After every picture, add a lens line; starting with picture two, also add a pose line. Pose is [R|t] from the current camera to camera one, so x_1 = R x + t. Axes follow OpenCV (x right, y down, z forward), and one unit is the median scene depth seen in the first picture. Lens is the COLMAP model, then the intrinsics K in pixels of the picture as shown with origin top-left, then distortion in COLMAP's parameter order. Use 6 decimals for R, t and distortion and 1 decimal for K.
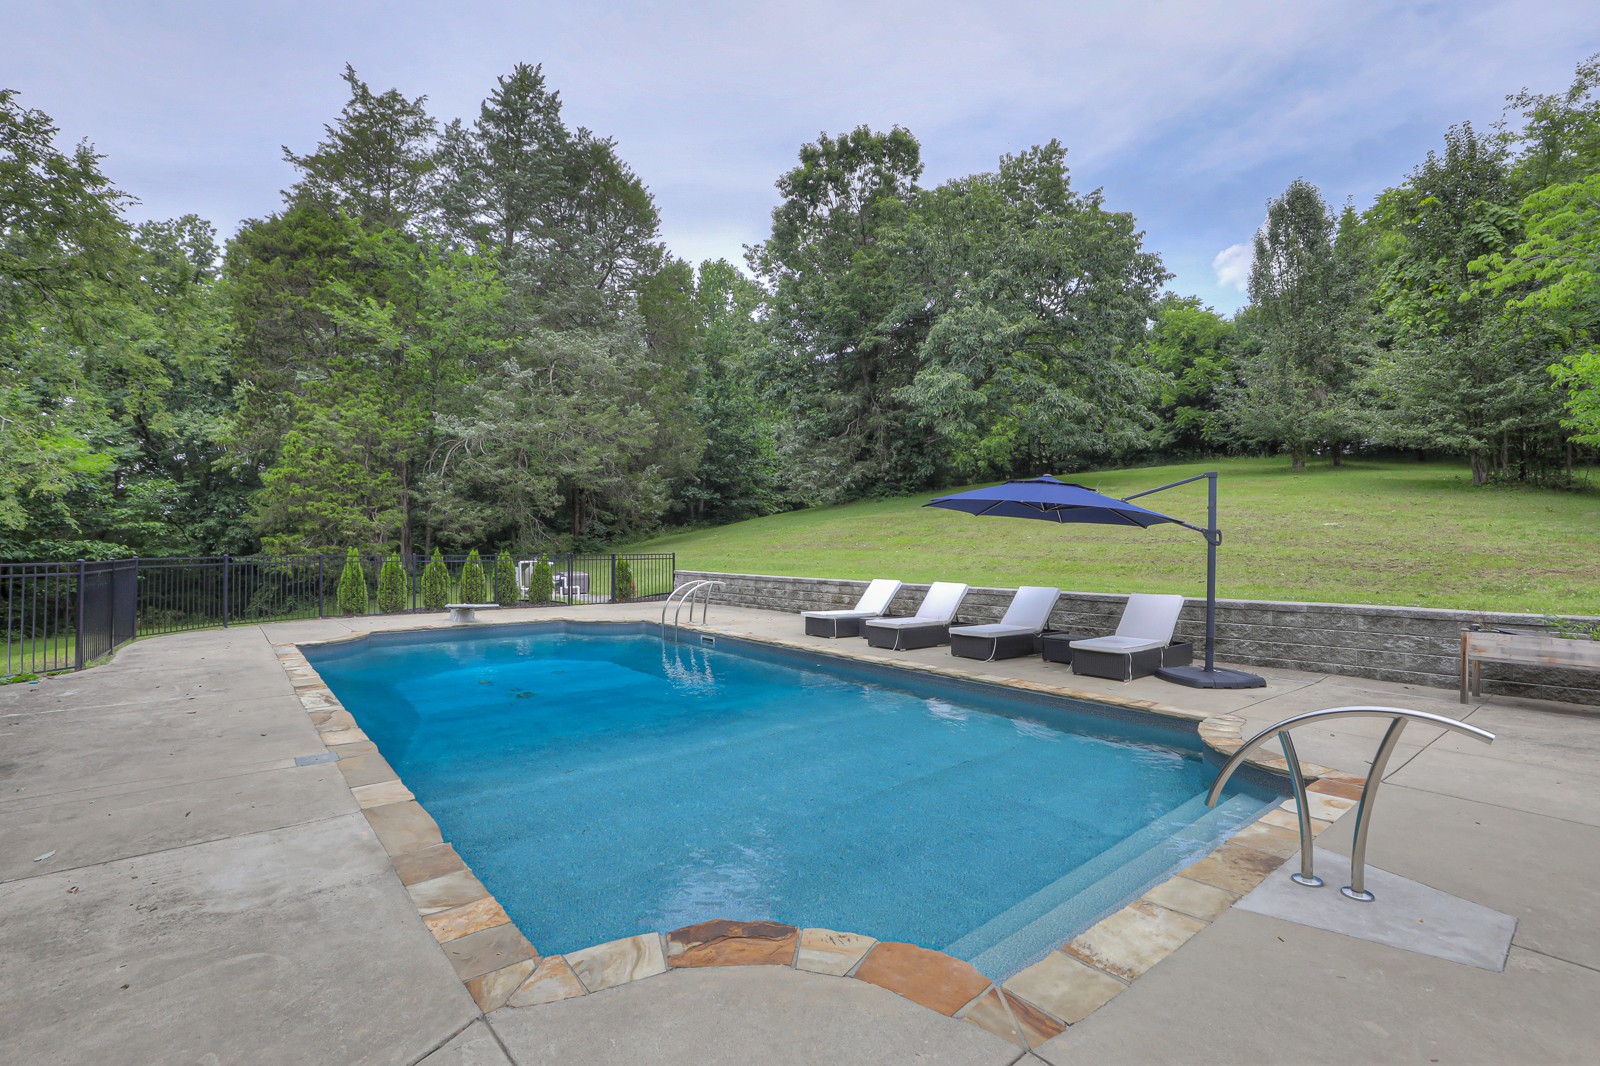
lens RADIAL K [[729.4, 0, 824.5], [0, 729.4, 533.7], [0, 0, 1]] dist [-0.024862, 0.000669]
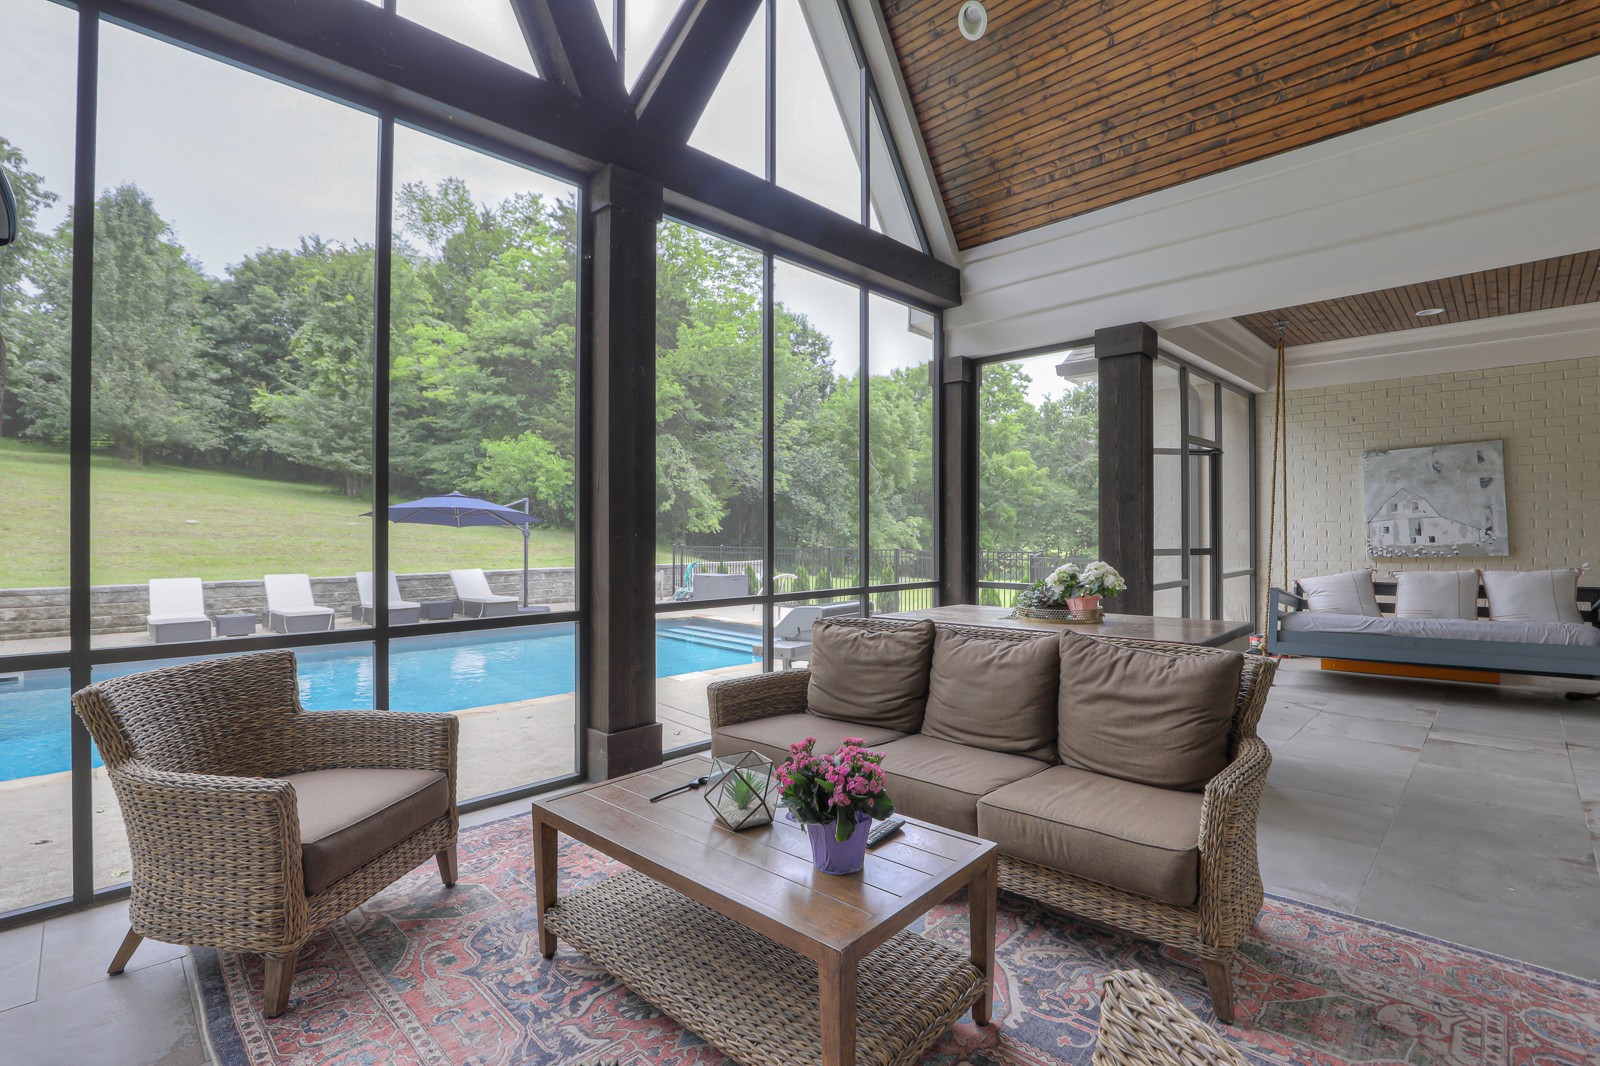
lens RADIAL K [[735.2, 0, 800.0], [0, 735.2, 533.0], [0, 0, 1]] dist [-0.042711, 0.009718]
pose [[-0.081264, 0.003414, 0.996687, -0.445752], [-0.010115, 0.999940, -0.004250, 0.000628], [-0.996641, -0.010427, -0.081224, 0.143617]]
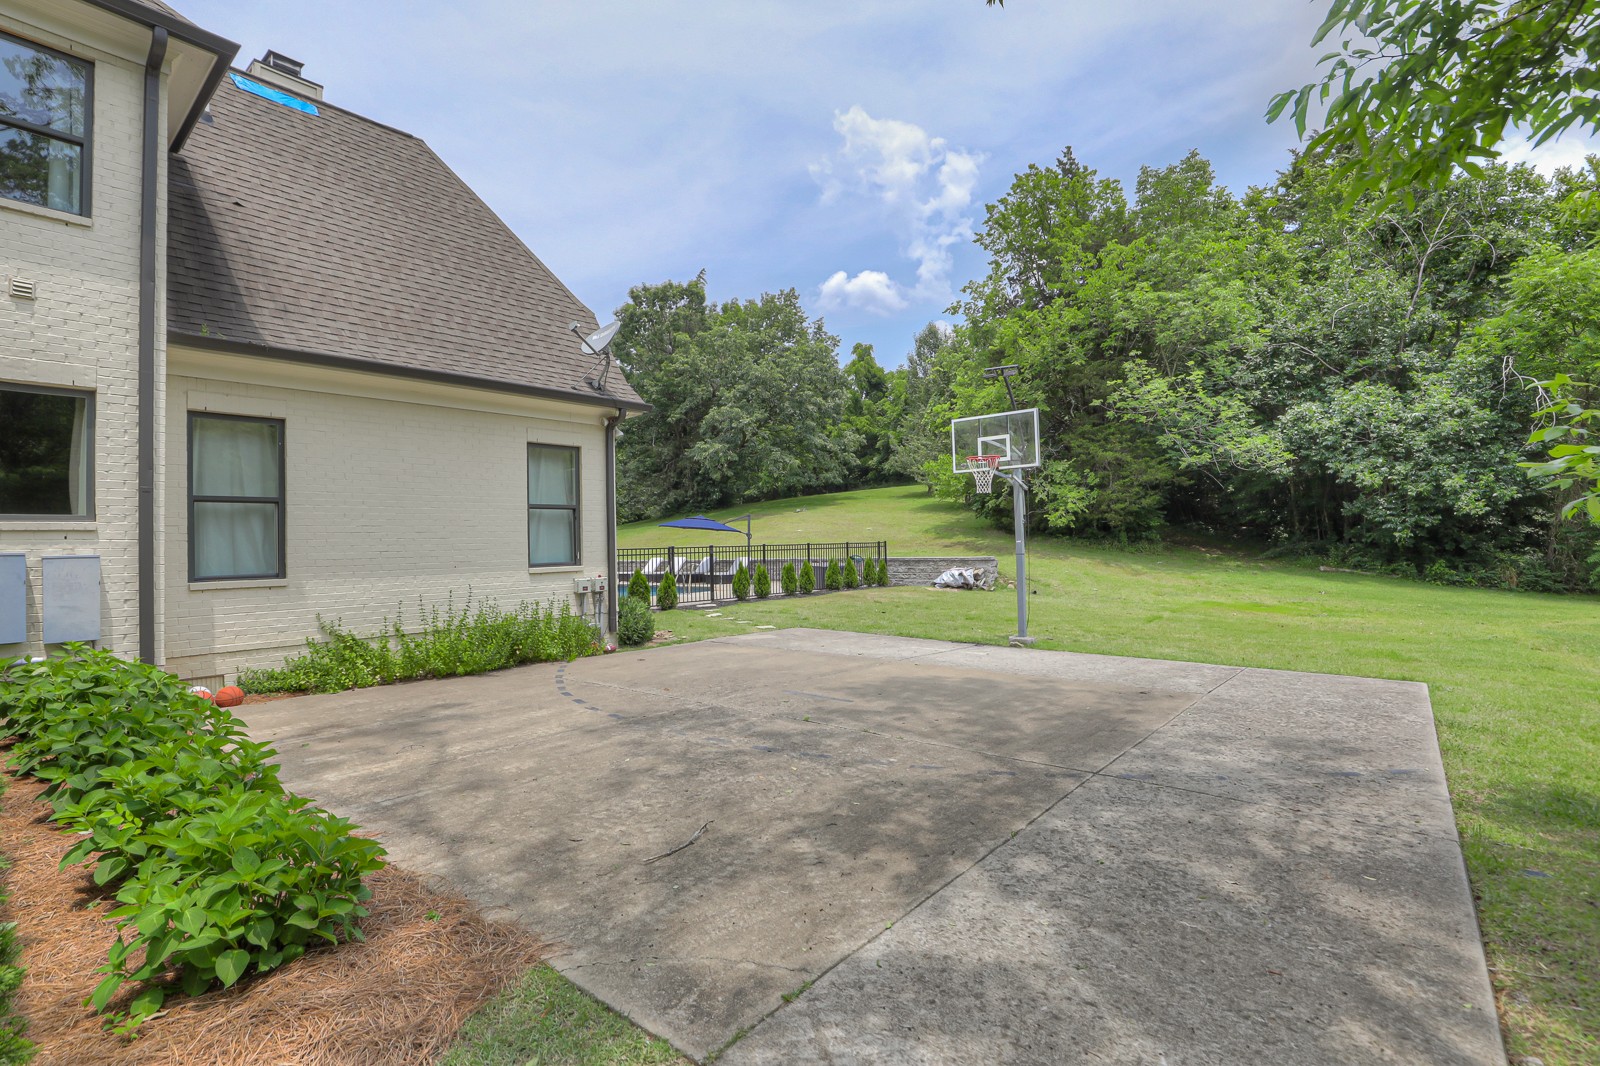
lens RADIAL K [[735.2, 0, 800.0], [0, 735.2, 533.0], [0, 0, 1]] dist [-0.042711, 0.009718]
pose [[0.988149, -0.016500, 0.152609, 0.089088], [0.017481, 0.999834, -0.005086, 0.003281], [-0.152500, 0.007693, 0.988274, -0.662707]]
